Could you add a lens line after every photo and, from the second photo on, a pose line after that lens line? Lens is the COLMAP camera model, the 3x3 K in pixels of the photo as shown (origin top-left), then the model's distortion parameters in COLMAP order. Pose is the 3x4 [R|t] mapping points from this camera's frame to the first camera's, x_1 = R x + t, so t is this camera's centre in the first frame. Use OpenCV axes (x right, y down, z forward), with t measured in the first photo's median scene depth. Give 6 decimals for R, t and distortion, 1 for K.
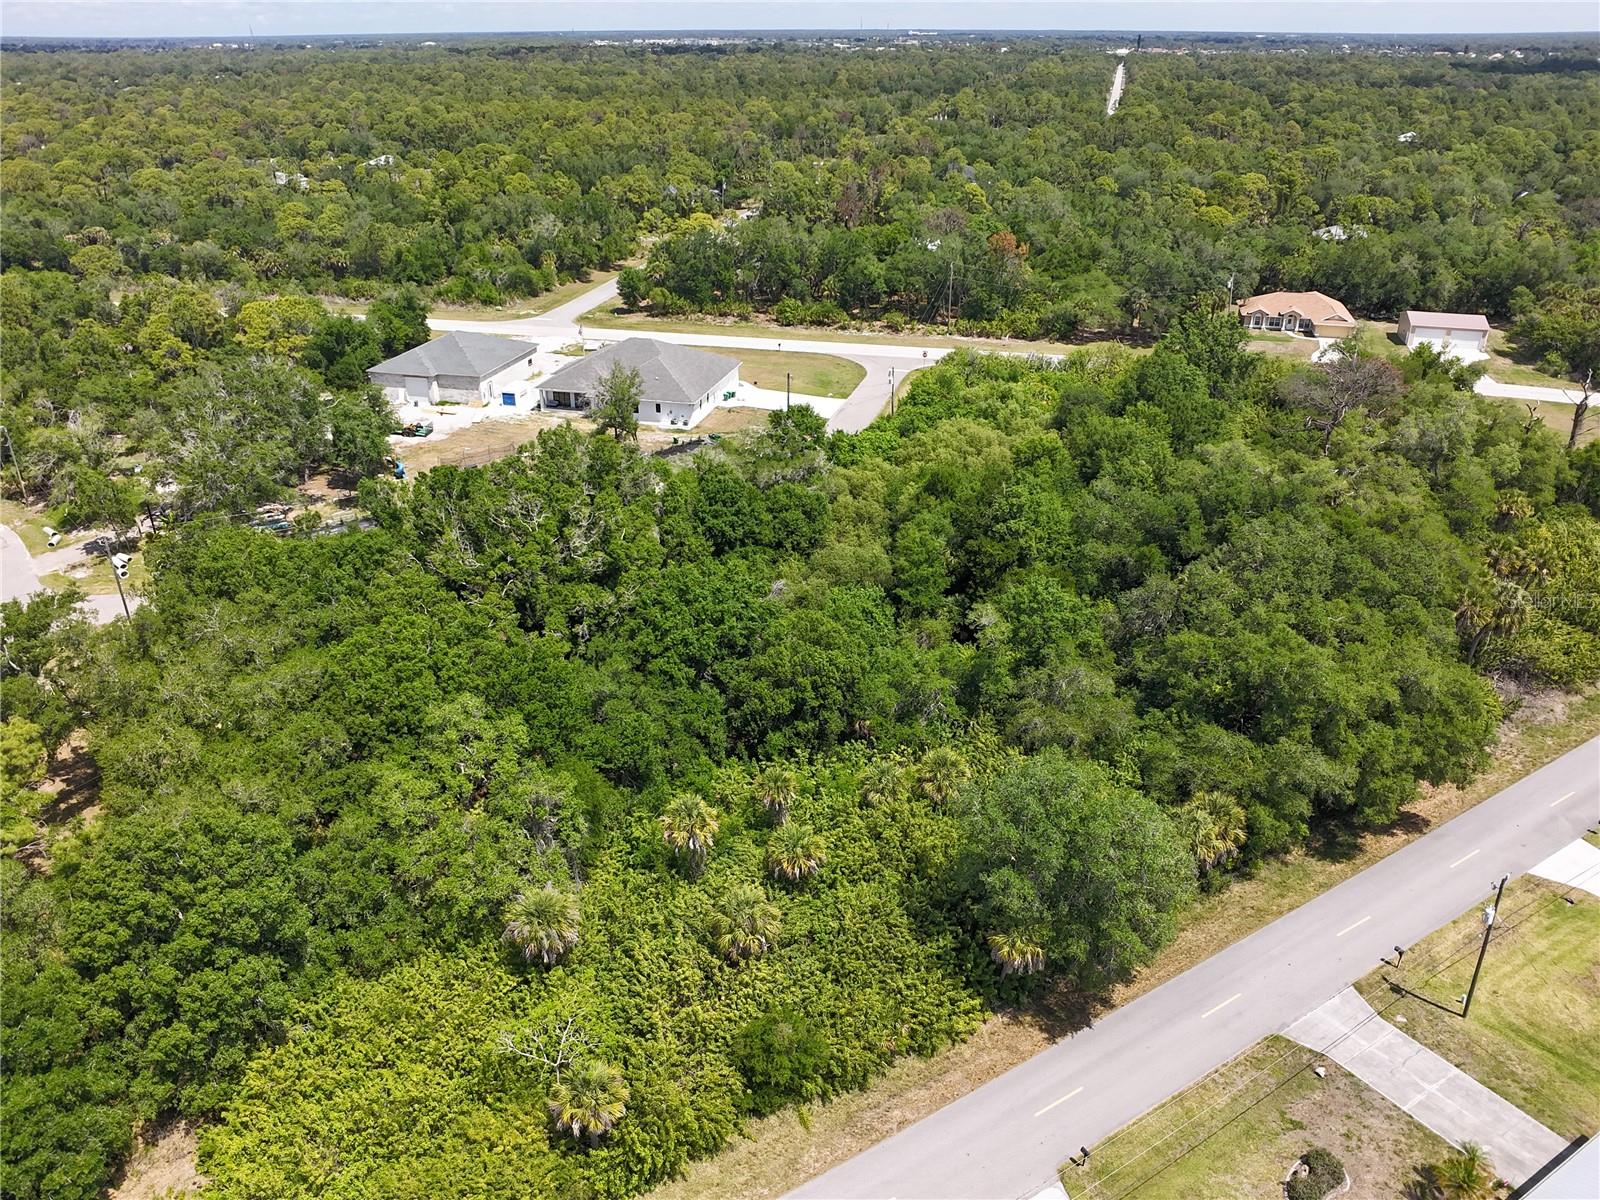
lens RADIAL K [[1184.9, 0, 803.2], [0, 1184.9, 596.3], [0, 0, 1]] dist [-0.033437, -0.000689]
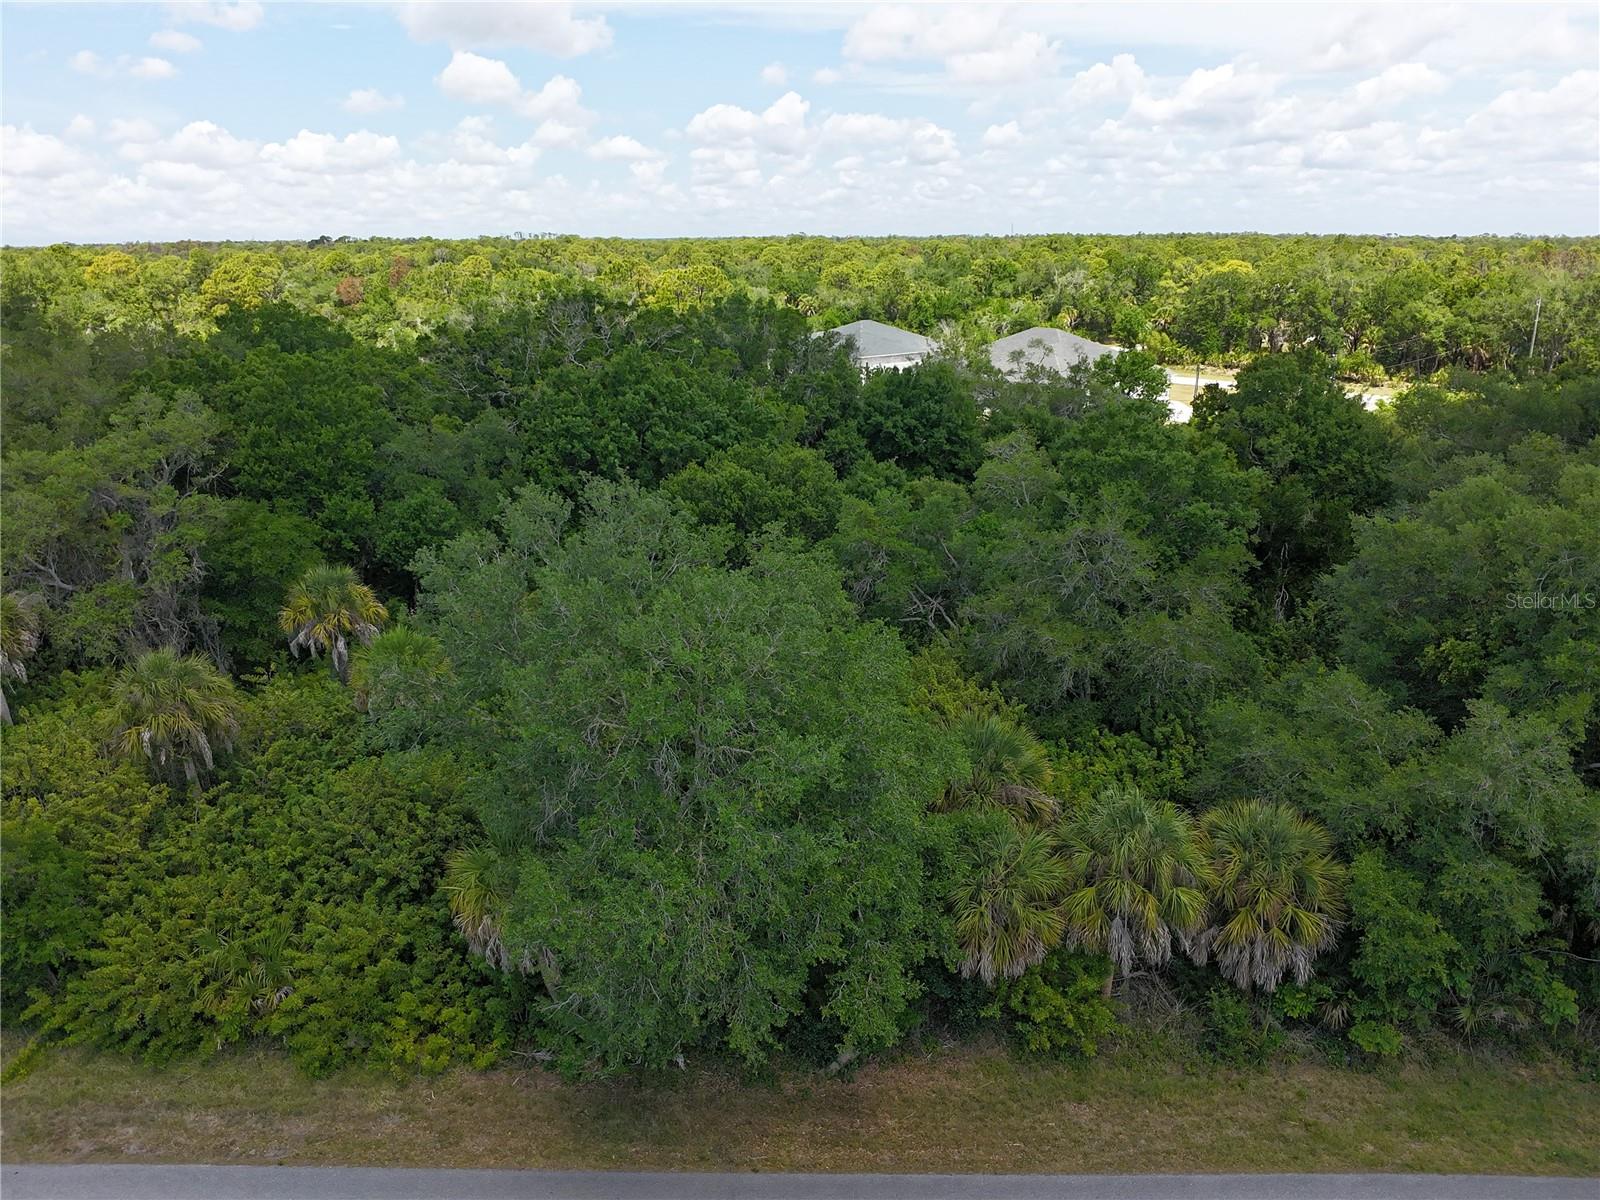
lens RADIAL K [[1183.1, 0, 802.0], [0, 1183.1, 604.9], [0, 0, 1]] dist [-0.031659, -0.006405]
pose [[0.837063, 0.161337, -0.522776, 0.372546], [-0.235808, 0.968612, -0.078644, 0.152958], [0.493679, 0.189105, 0.848834, 0.511133]]
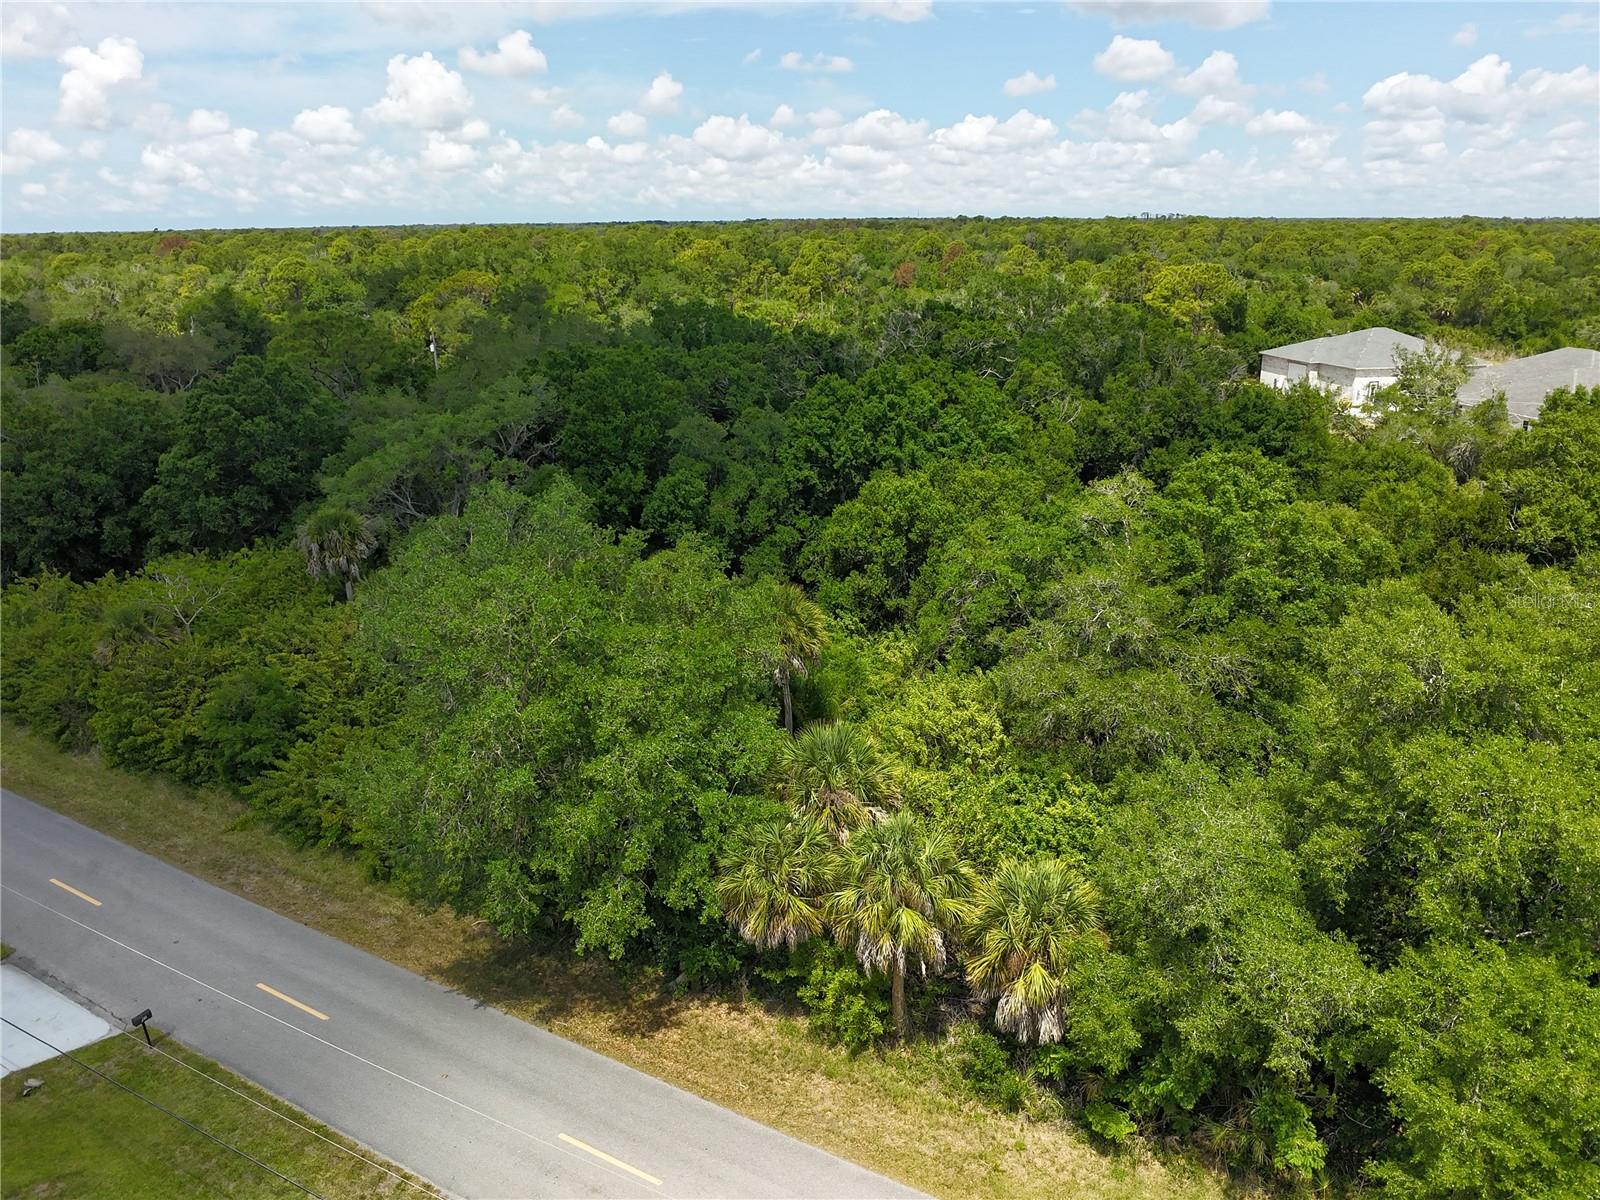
lens RADIAL K [[1184.9, 0, 803.2], [0, 1184.9, 596.3], [0, 0, 1]] dist [-0.033437, -0.000689]
pose [[0.458005, 0.271099, -0.846603, 0.568949], [-0.380999, 0.920322, 0.088588, 0.069669], [0.803164, 0.281981, 0.524800, 0.617809]]
